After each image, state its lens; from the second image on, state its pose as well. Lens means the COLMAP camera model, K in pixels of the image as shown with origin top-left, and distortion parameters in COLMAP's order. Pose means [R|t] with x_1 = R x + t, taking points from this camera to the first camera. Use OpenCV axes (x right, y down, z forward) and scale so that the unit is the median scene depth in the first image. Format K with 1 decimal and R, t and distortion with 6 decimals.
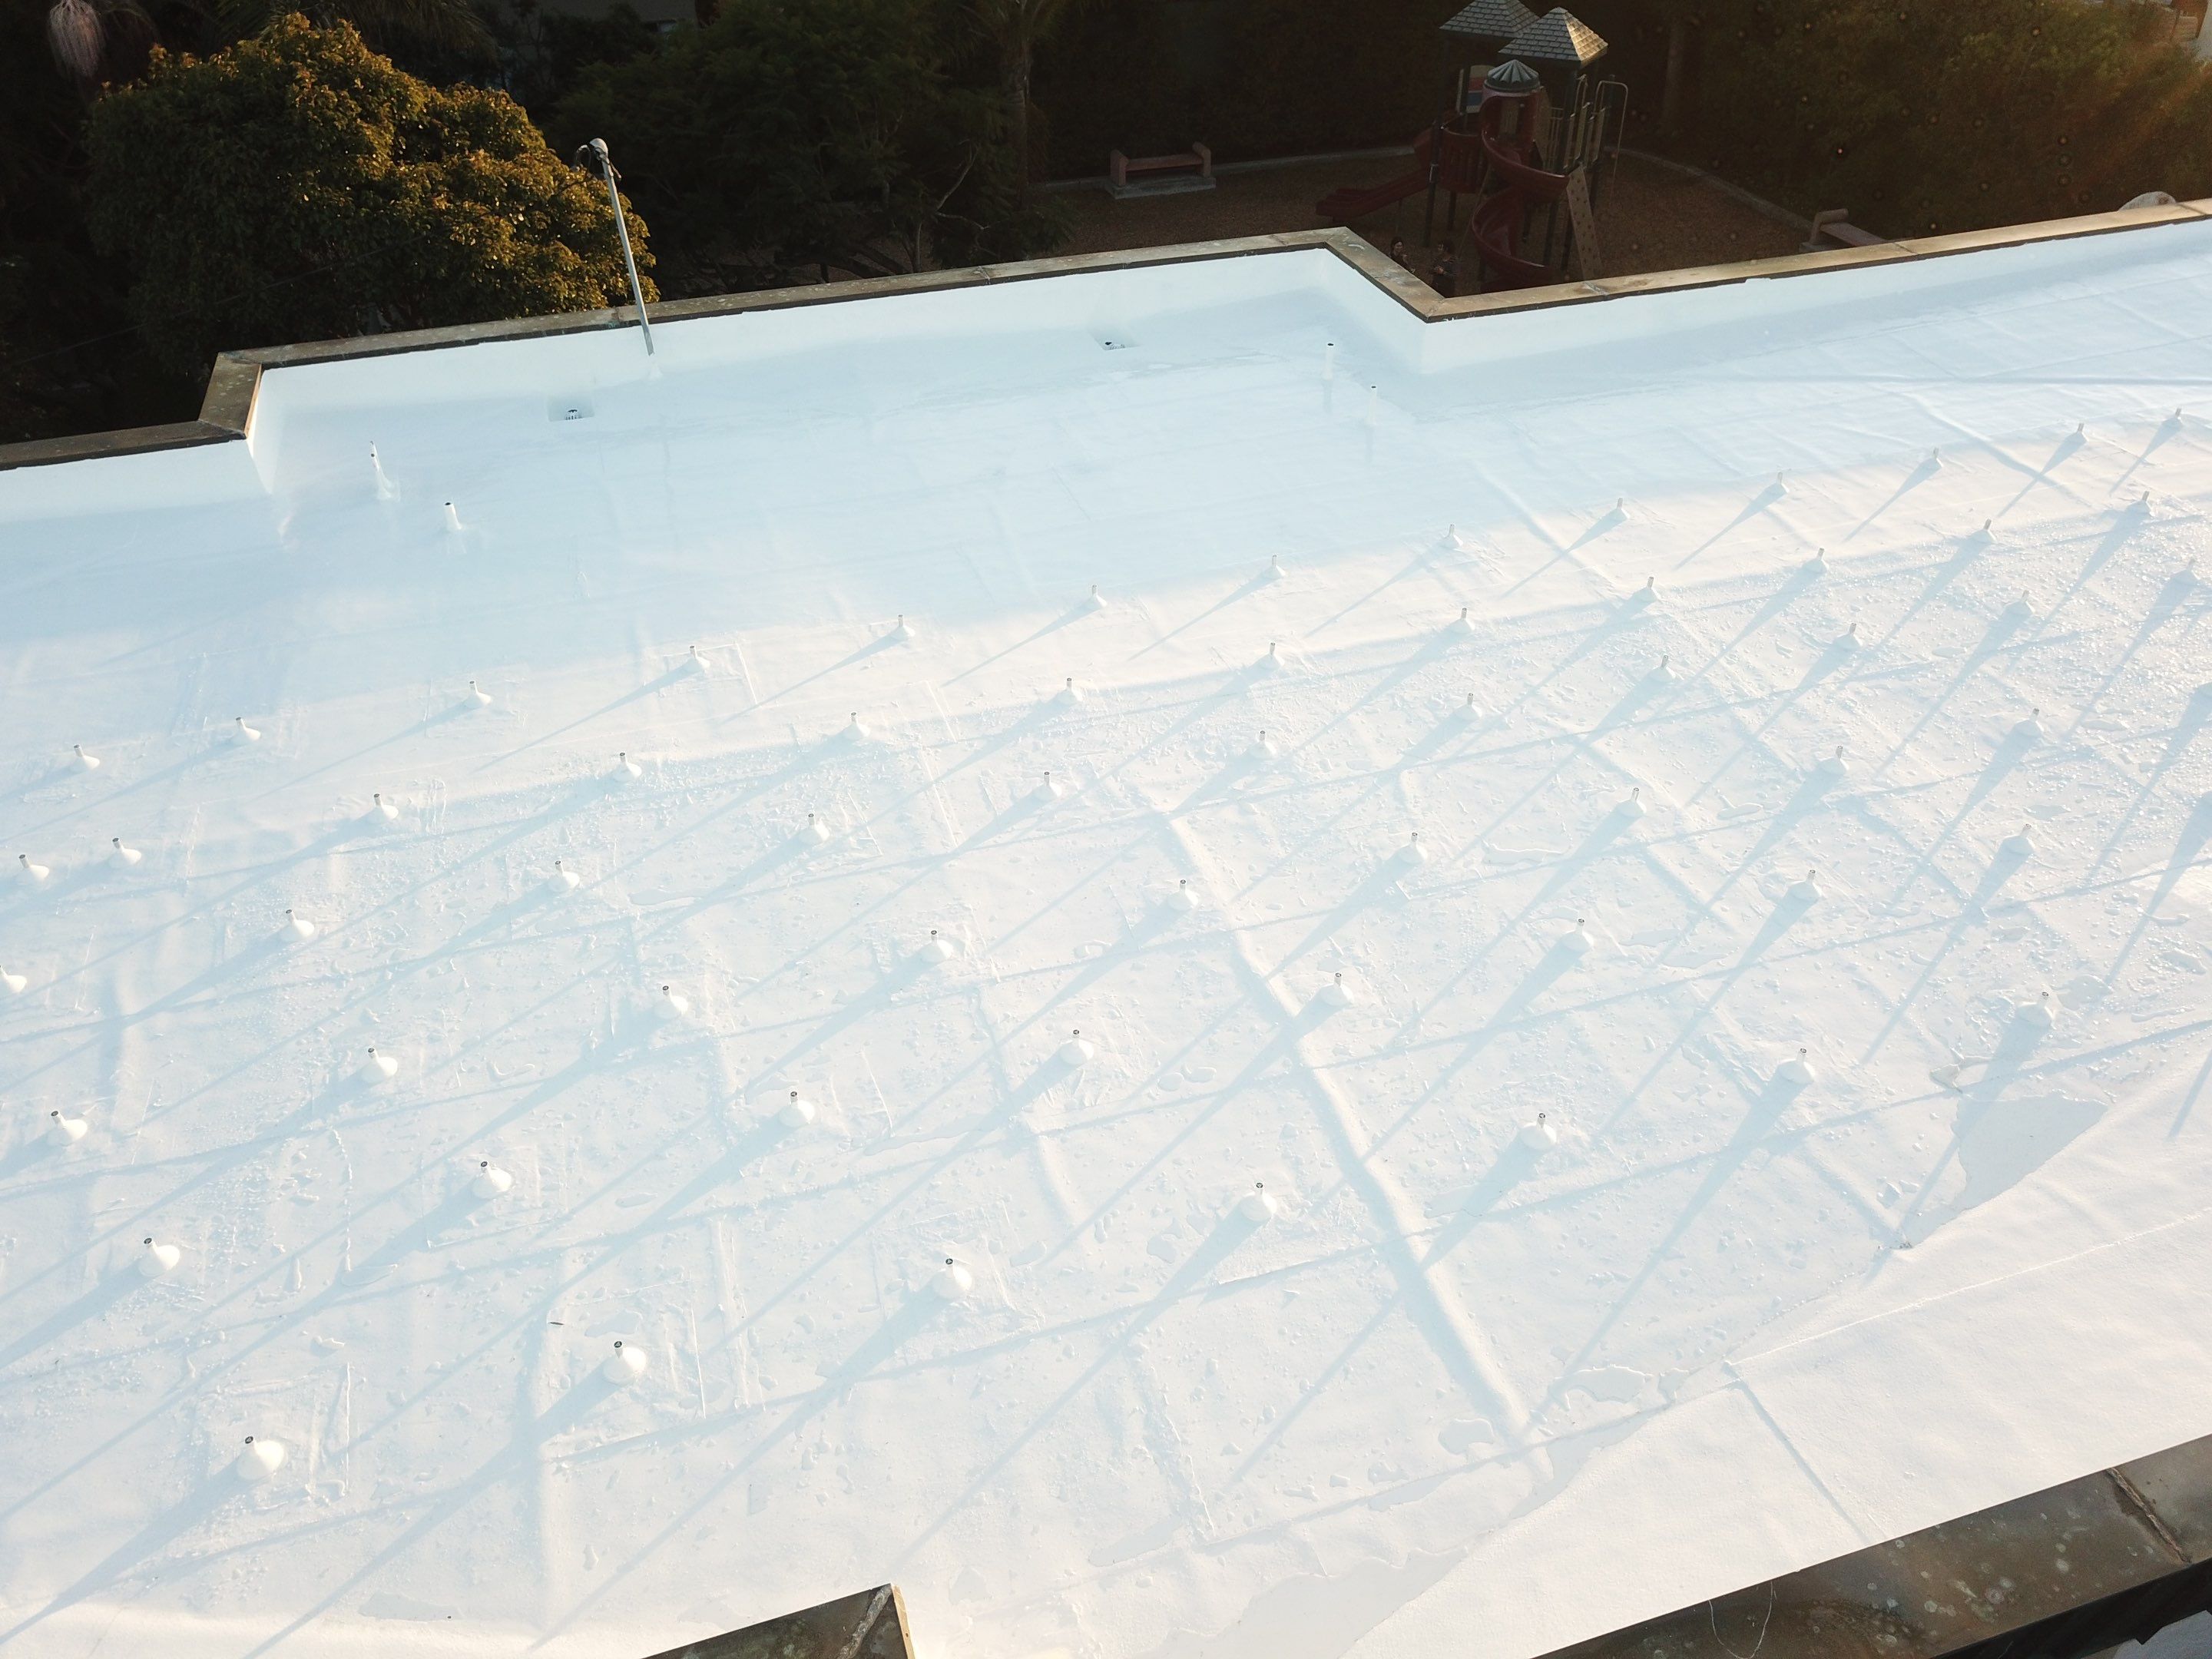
lens RADIAL K [[1683.2, 0, 1088.3], [0, 1683.2, 827.8], [0, 0, 1]] dist [0.022426, -0.025180]
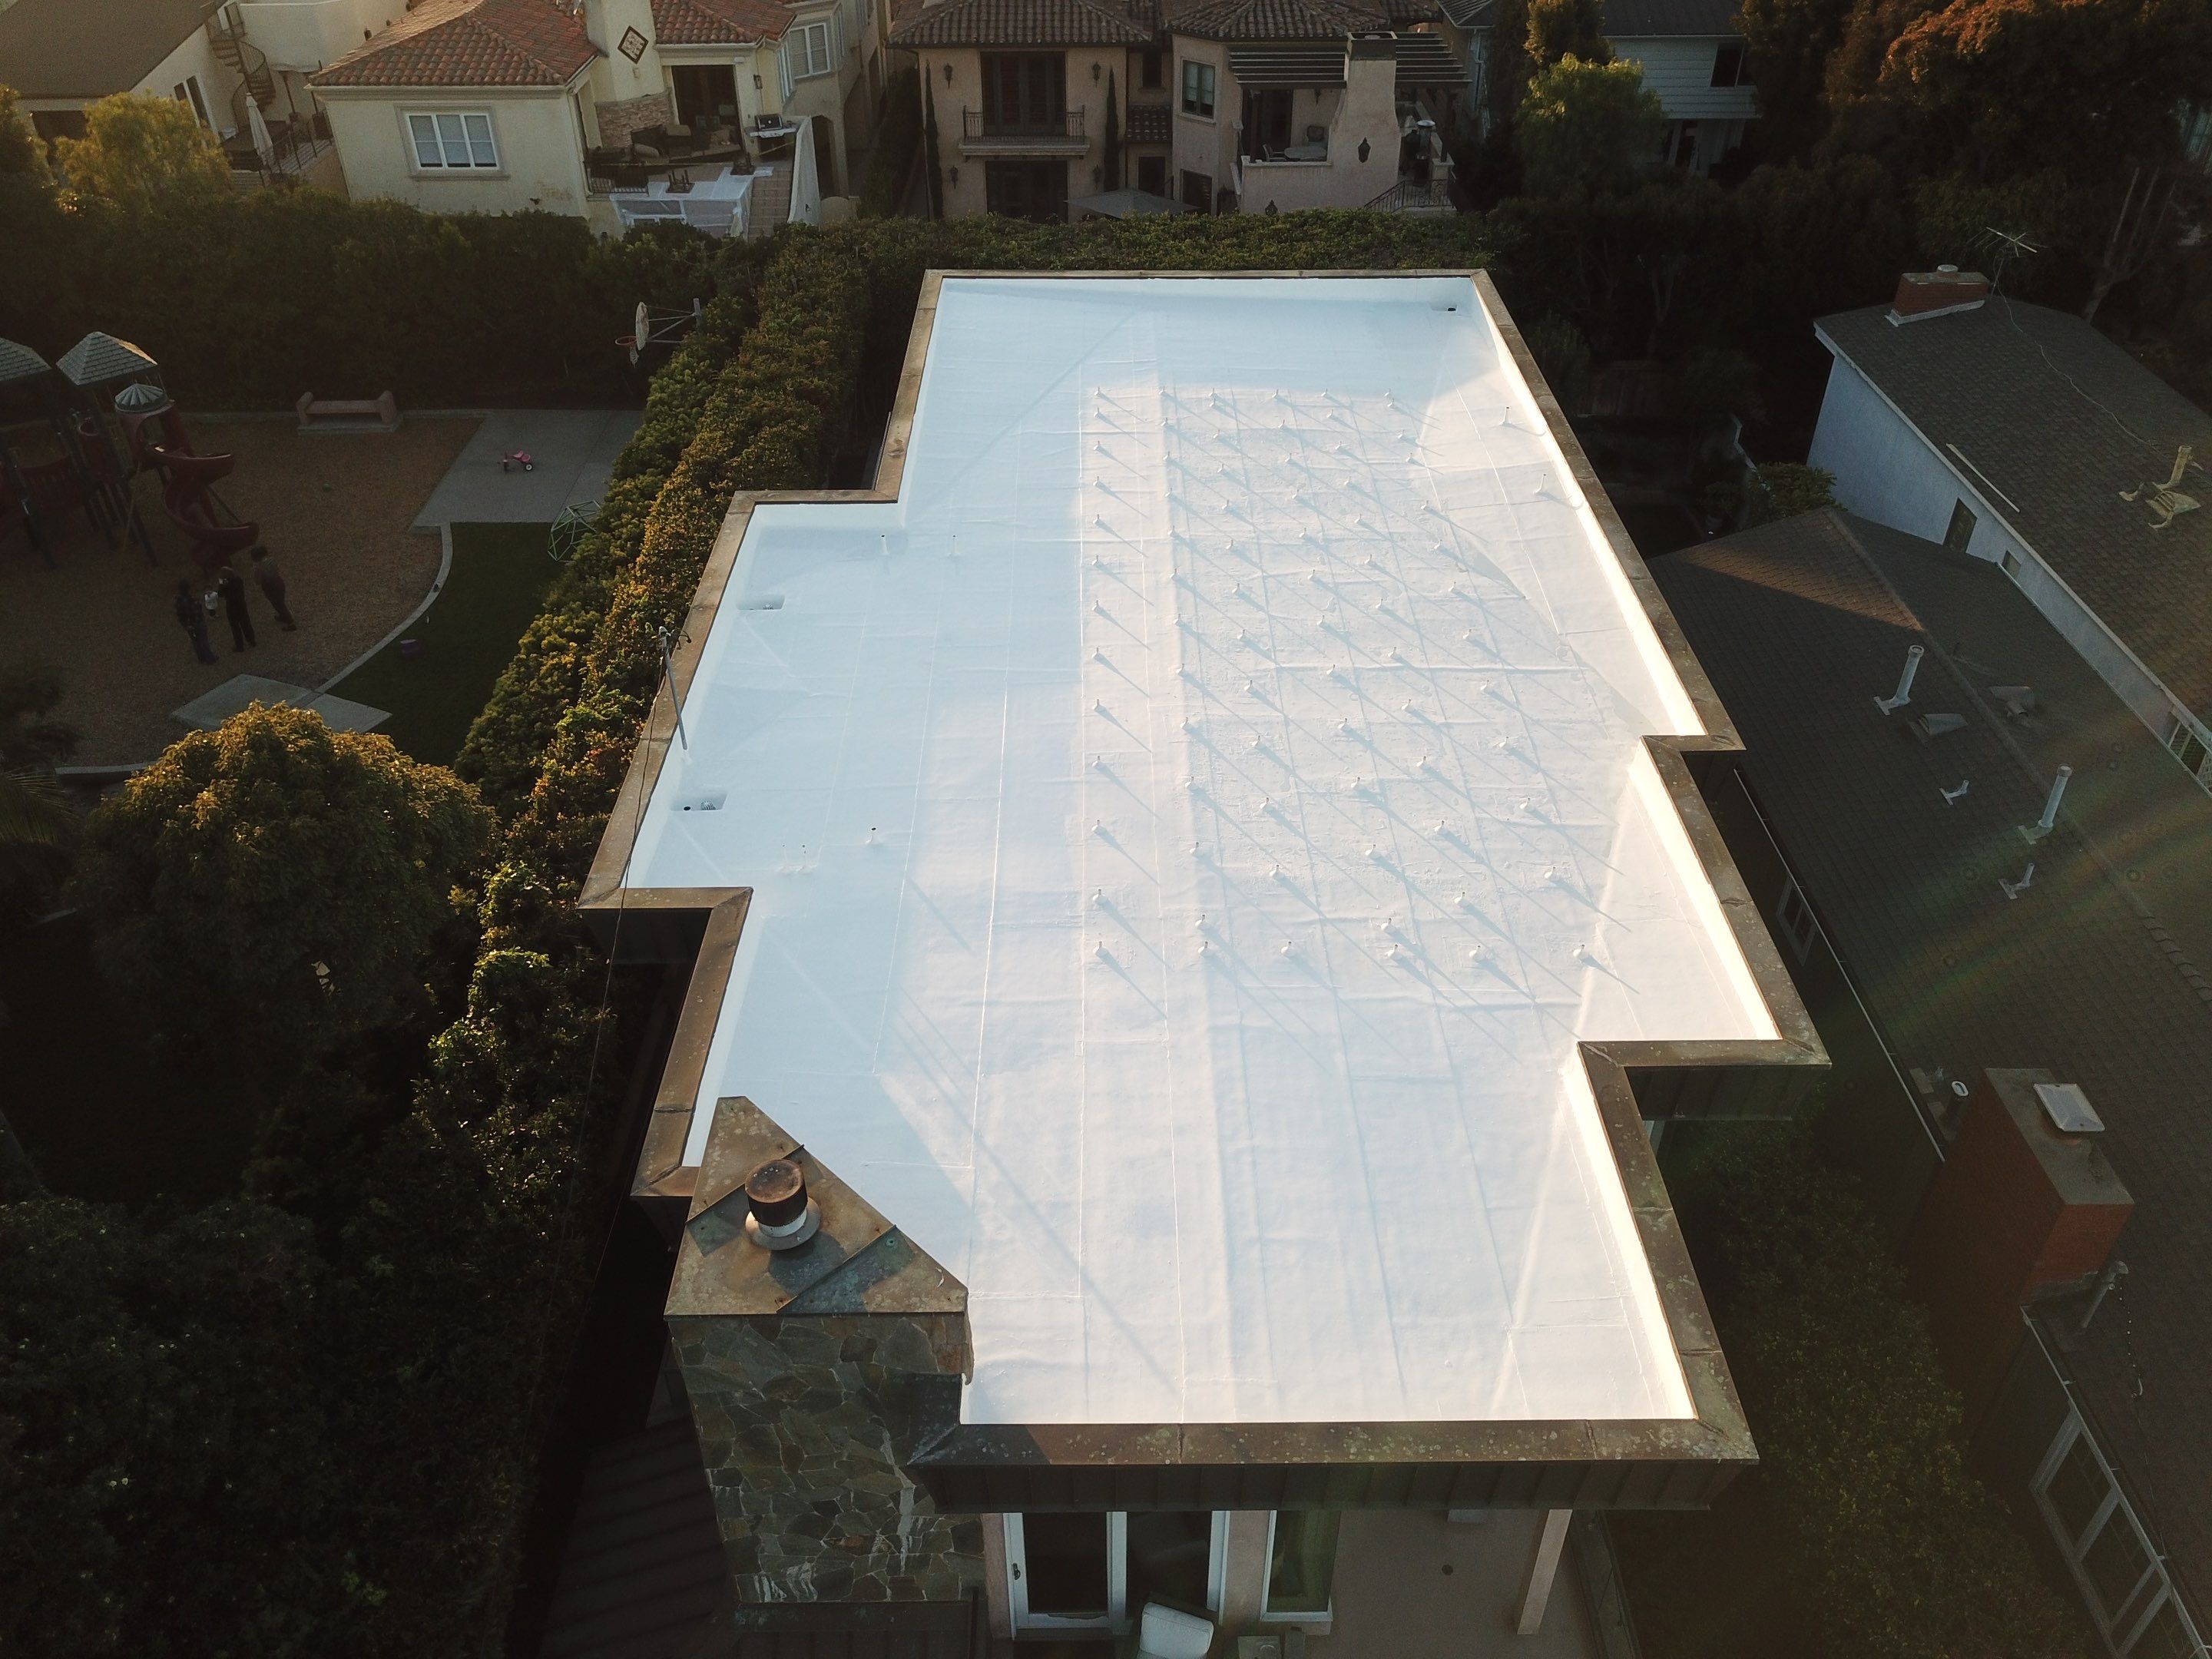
lens RADIAL K [[1683.2, 0, 1103.2], [0, 1683.2, 826.7], [0, 0, 1]] dist [0.022426, -0.025180]
pose [[0.286319, -0.562626, 0.775547, -2.195280], [0.574845, 0.748442, 0.330740, -0.841647], [-0.766535, 0.351122, 0.537715, -0.029825]]
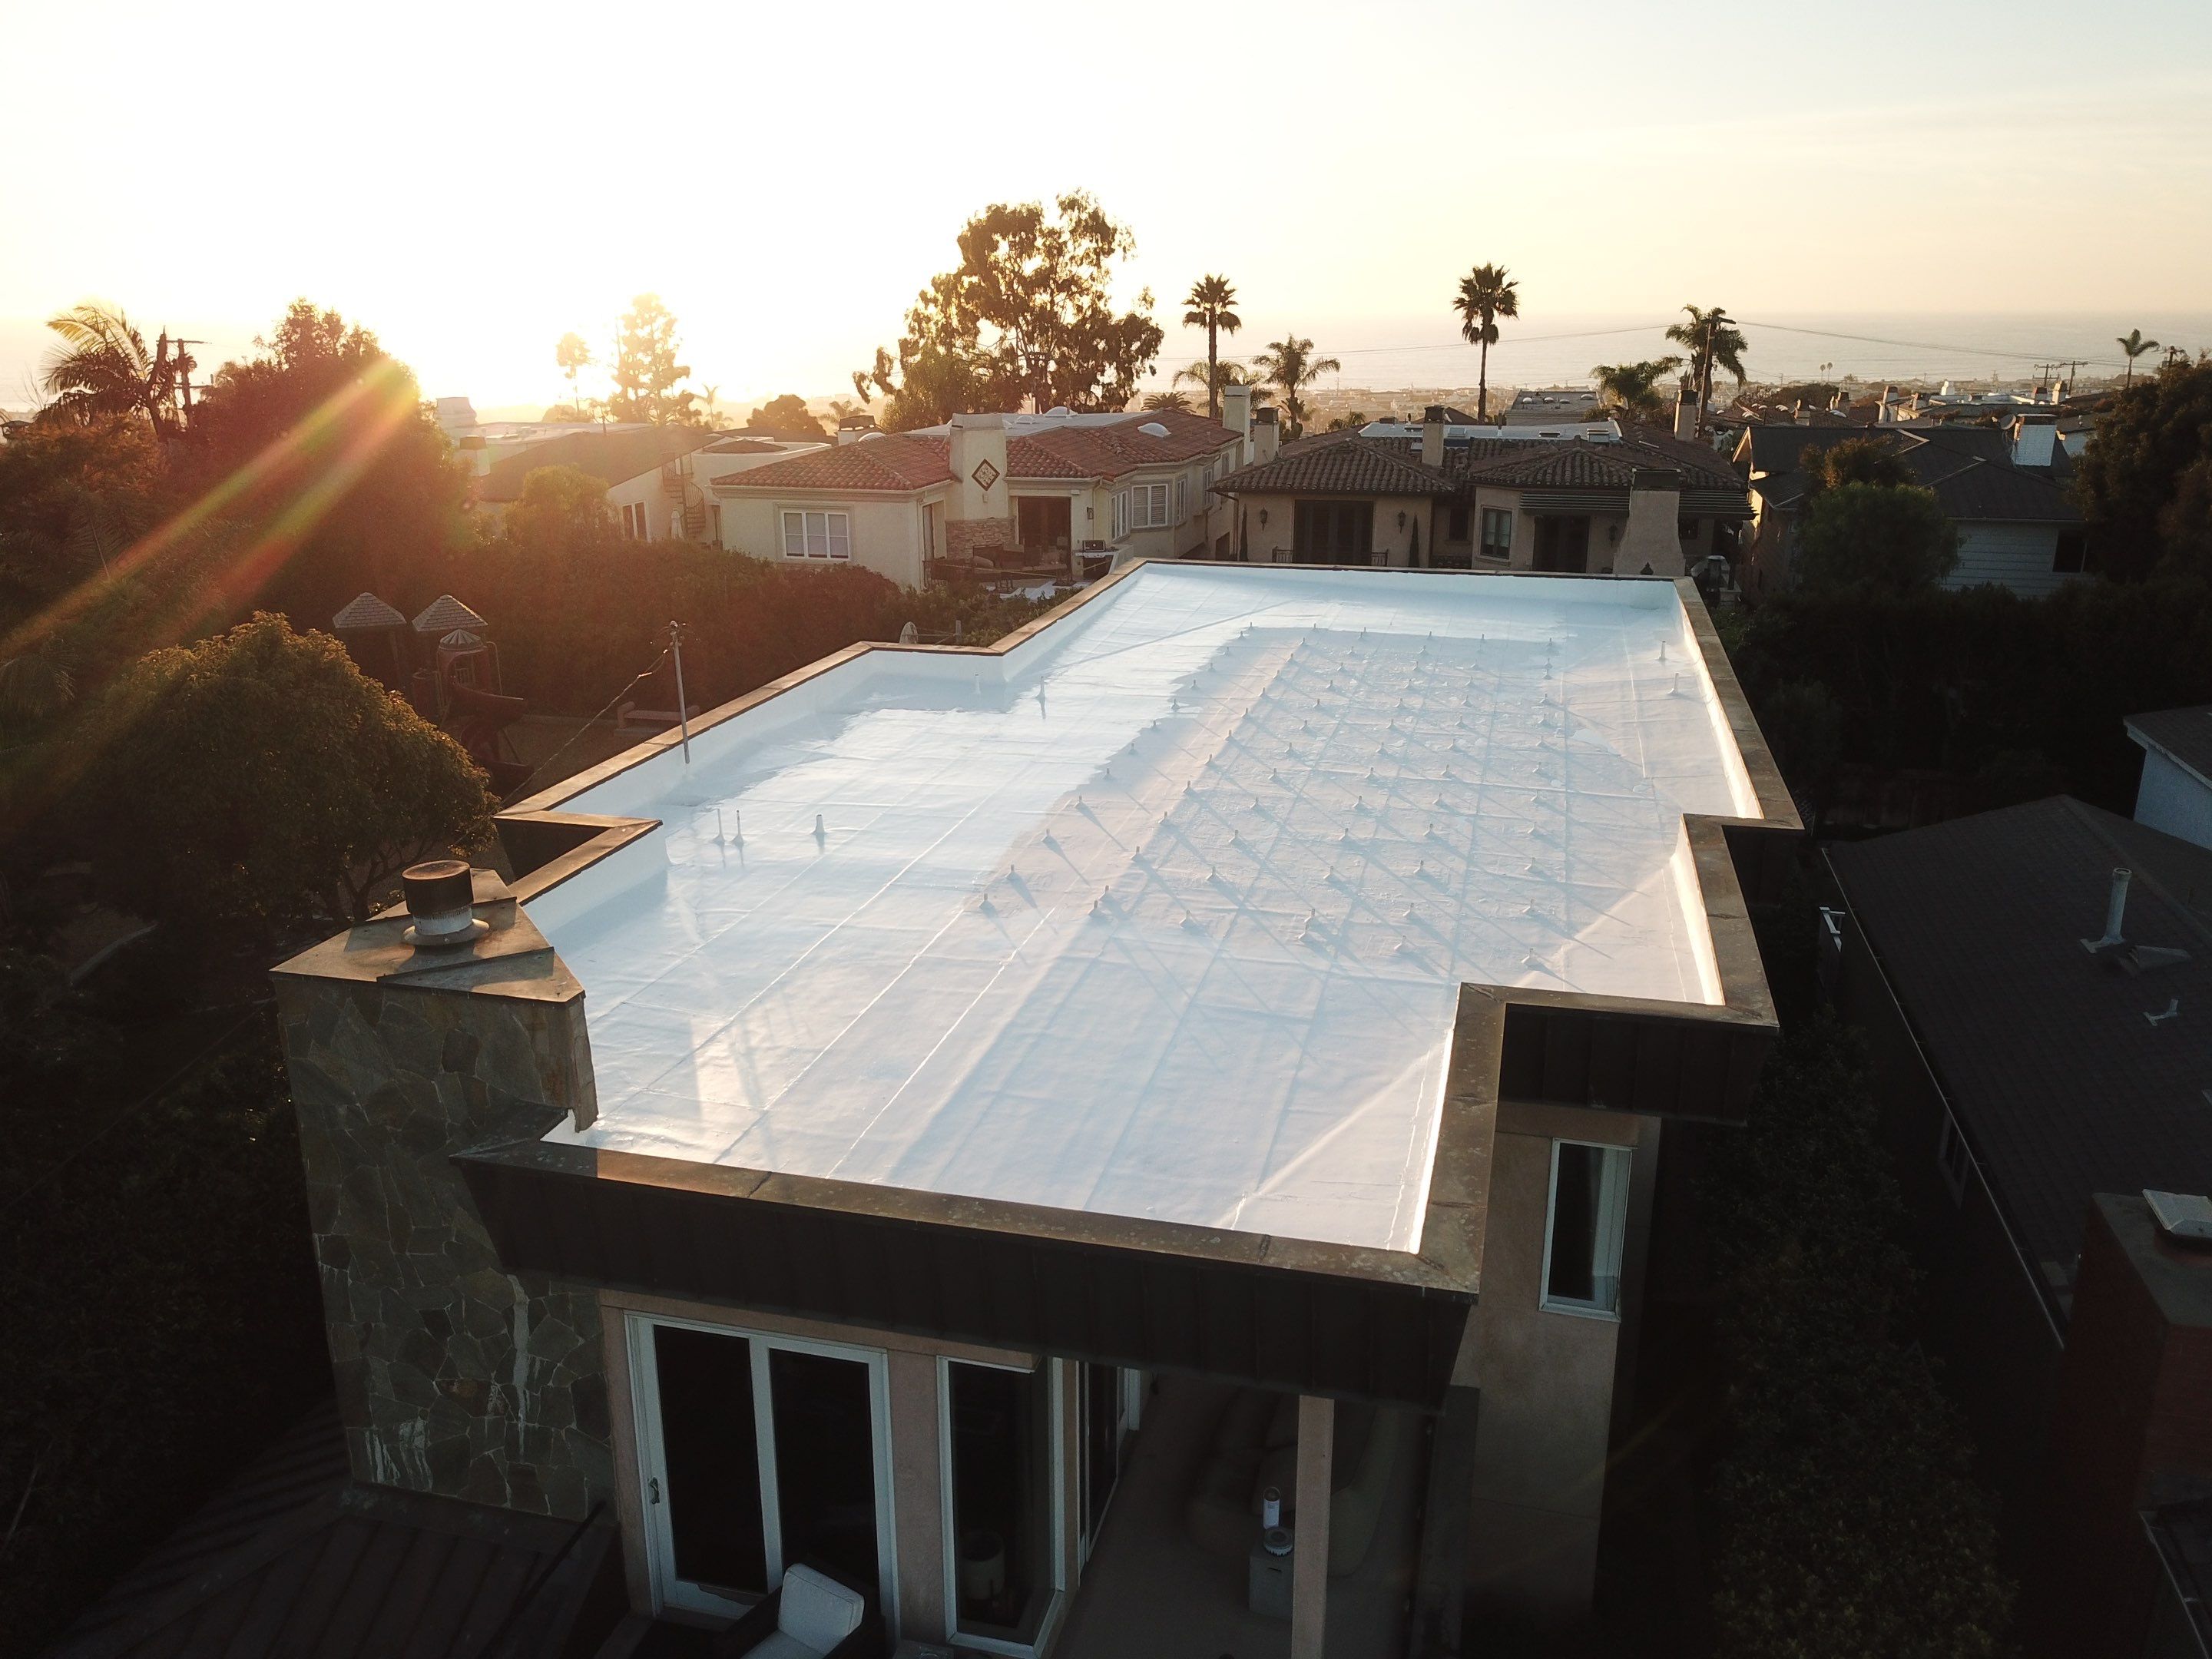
lens RADIAL K [[1683.2, 0, 1101.3], [0, 1683.2, 821.3], [0, 0, 1]] dist [0.022426, -0.025180]
pose [[0.523101, -0.236458, 0.818812, -2.125130], [0.507289, 0.858401, -0.076193, 0.085337], [-0.684853, 0.455231, 0.568983, -0.060976]]
